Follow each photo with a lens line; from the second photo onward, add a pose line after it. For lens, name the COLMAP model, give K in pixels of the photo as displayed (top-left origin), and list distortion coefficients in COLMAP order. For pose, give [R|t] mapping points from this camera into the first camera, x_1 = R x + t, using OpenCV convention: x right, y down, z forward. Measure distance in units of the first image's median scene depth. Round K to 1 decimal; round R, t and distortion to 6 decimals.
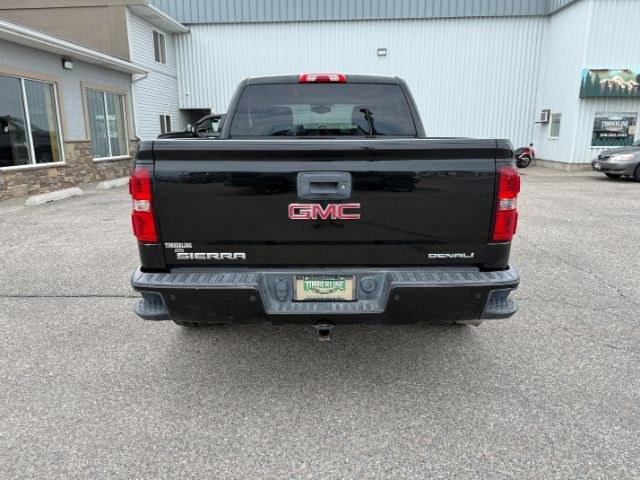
lens RADIAL K [[455.7, 0, 317.5], [0, 455.7, 238.6], [0, 0, 1]] dist [0.019860, -0.033328]
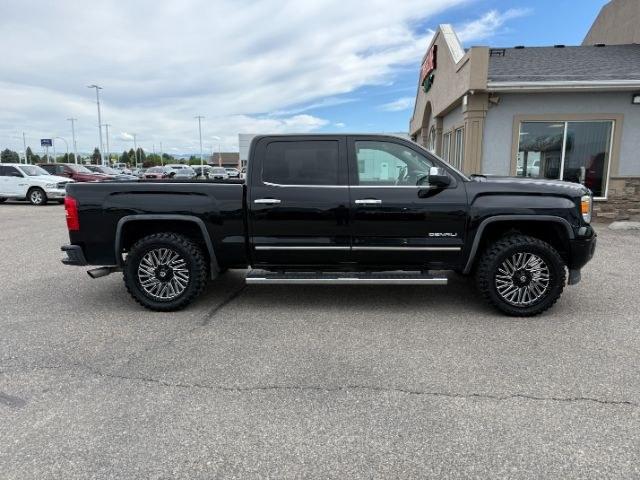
lens RADIAL K [[455.7, 0, 320.3], [0, 455.7, 243.6], [0, 0, 1]] dist [0.019860, -0.033328]
pose [[-0.030298, 0.168825, -0.985180, 1.460218], [-0.218227, 0.960738, 0.171348, -0.329250], [0.975428, 0.220185, 0.007734, 1.247892]]
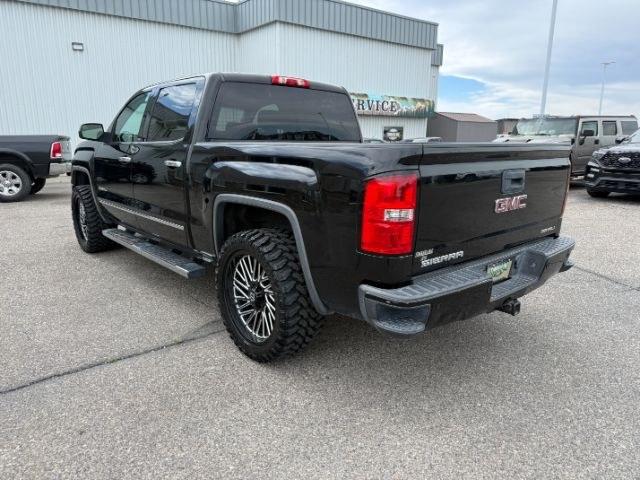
lens RADIAL K [[455.7, 0, 319.0], [0, 455.7, 238.9], [0, 0, 1]] dist [0.019860, -0.033328]
pose [[0.749697, -0.133079, 0.648263, -0.624556], [0.140968, 0.989204, 0.040044, -0.048160], [-0.646593, 0.061364, 0.760363, 0.236712]]
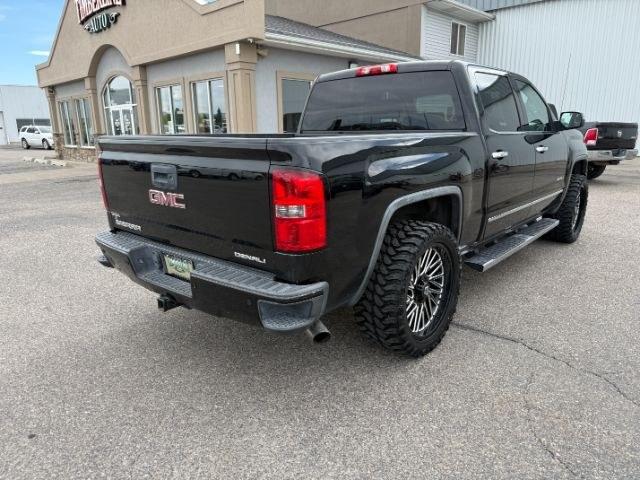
lens RADIAL K [[455.7, 0, 320.5], [0, 455.7, 242.2], [0, 0, 1]] dist [0.019860, -0.033328]
pose [[0.759834, 0.155895, -0.631149, 0.583535], [-0.139135, 0.987324, 0.076368, -0.051845], [0.635055, 0.029788, 0.771893, 0.198423]]
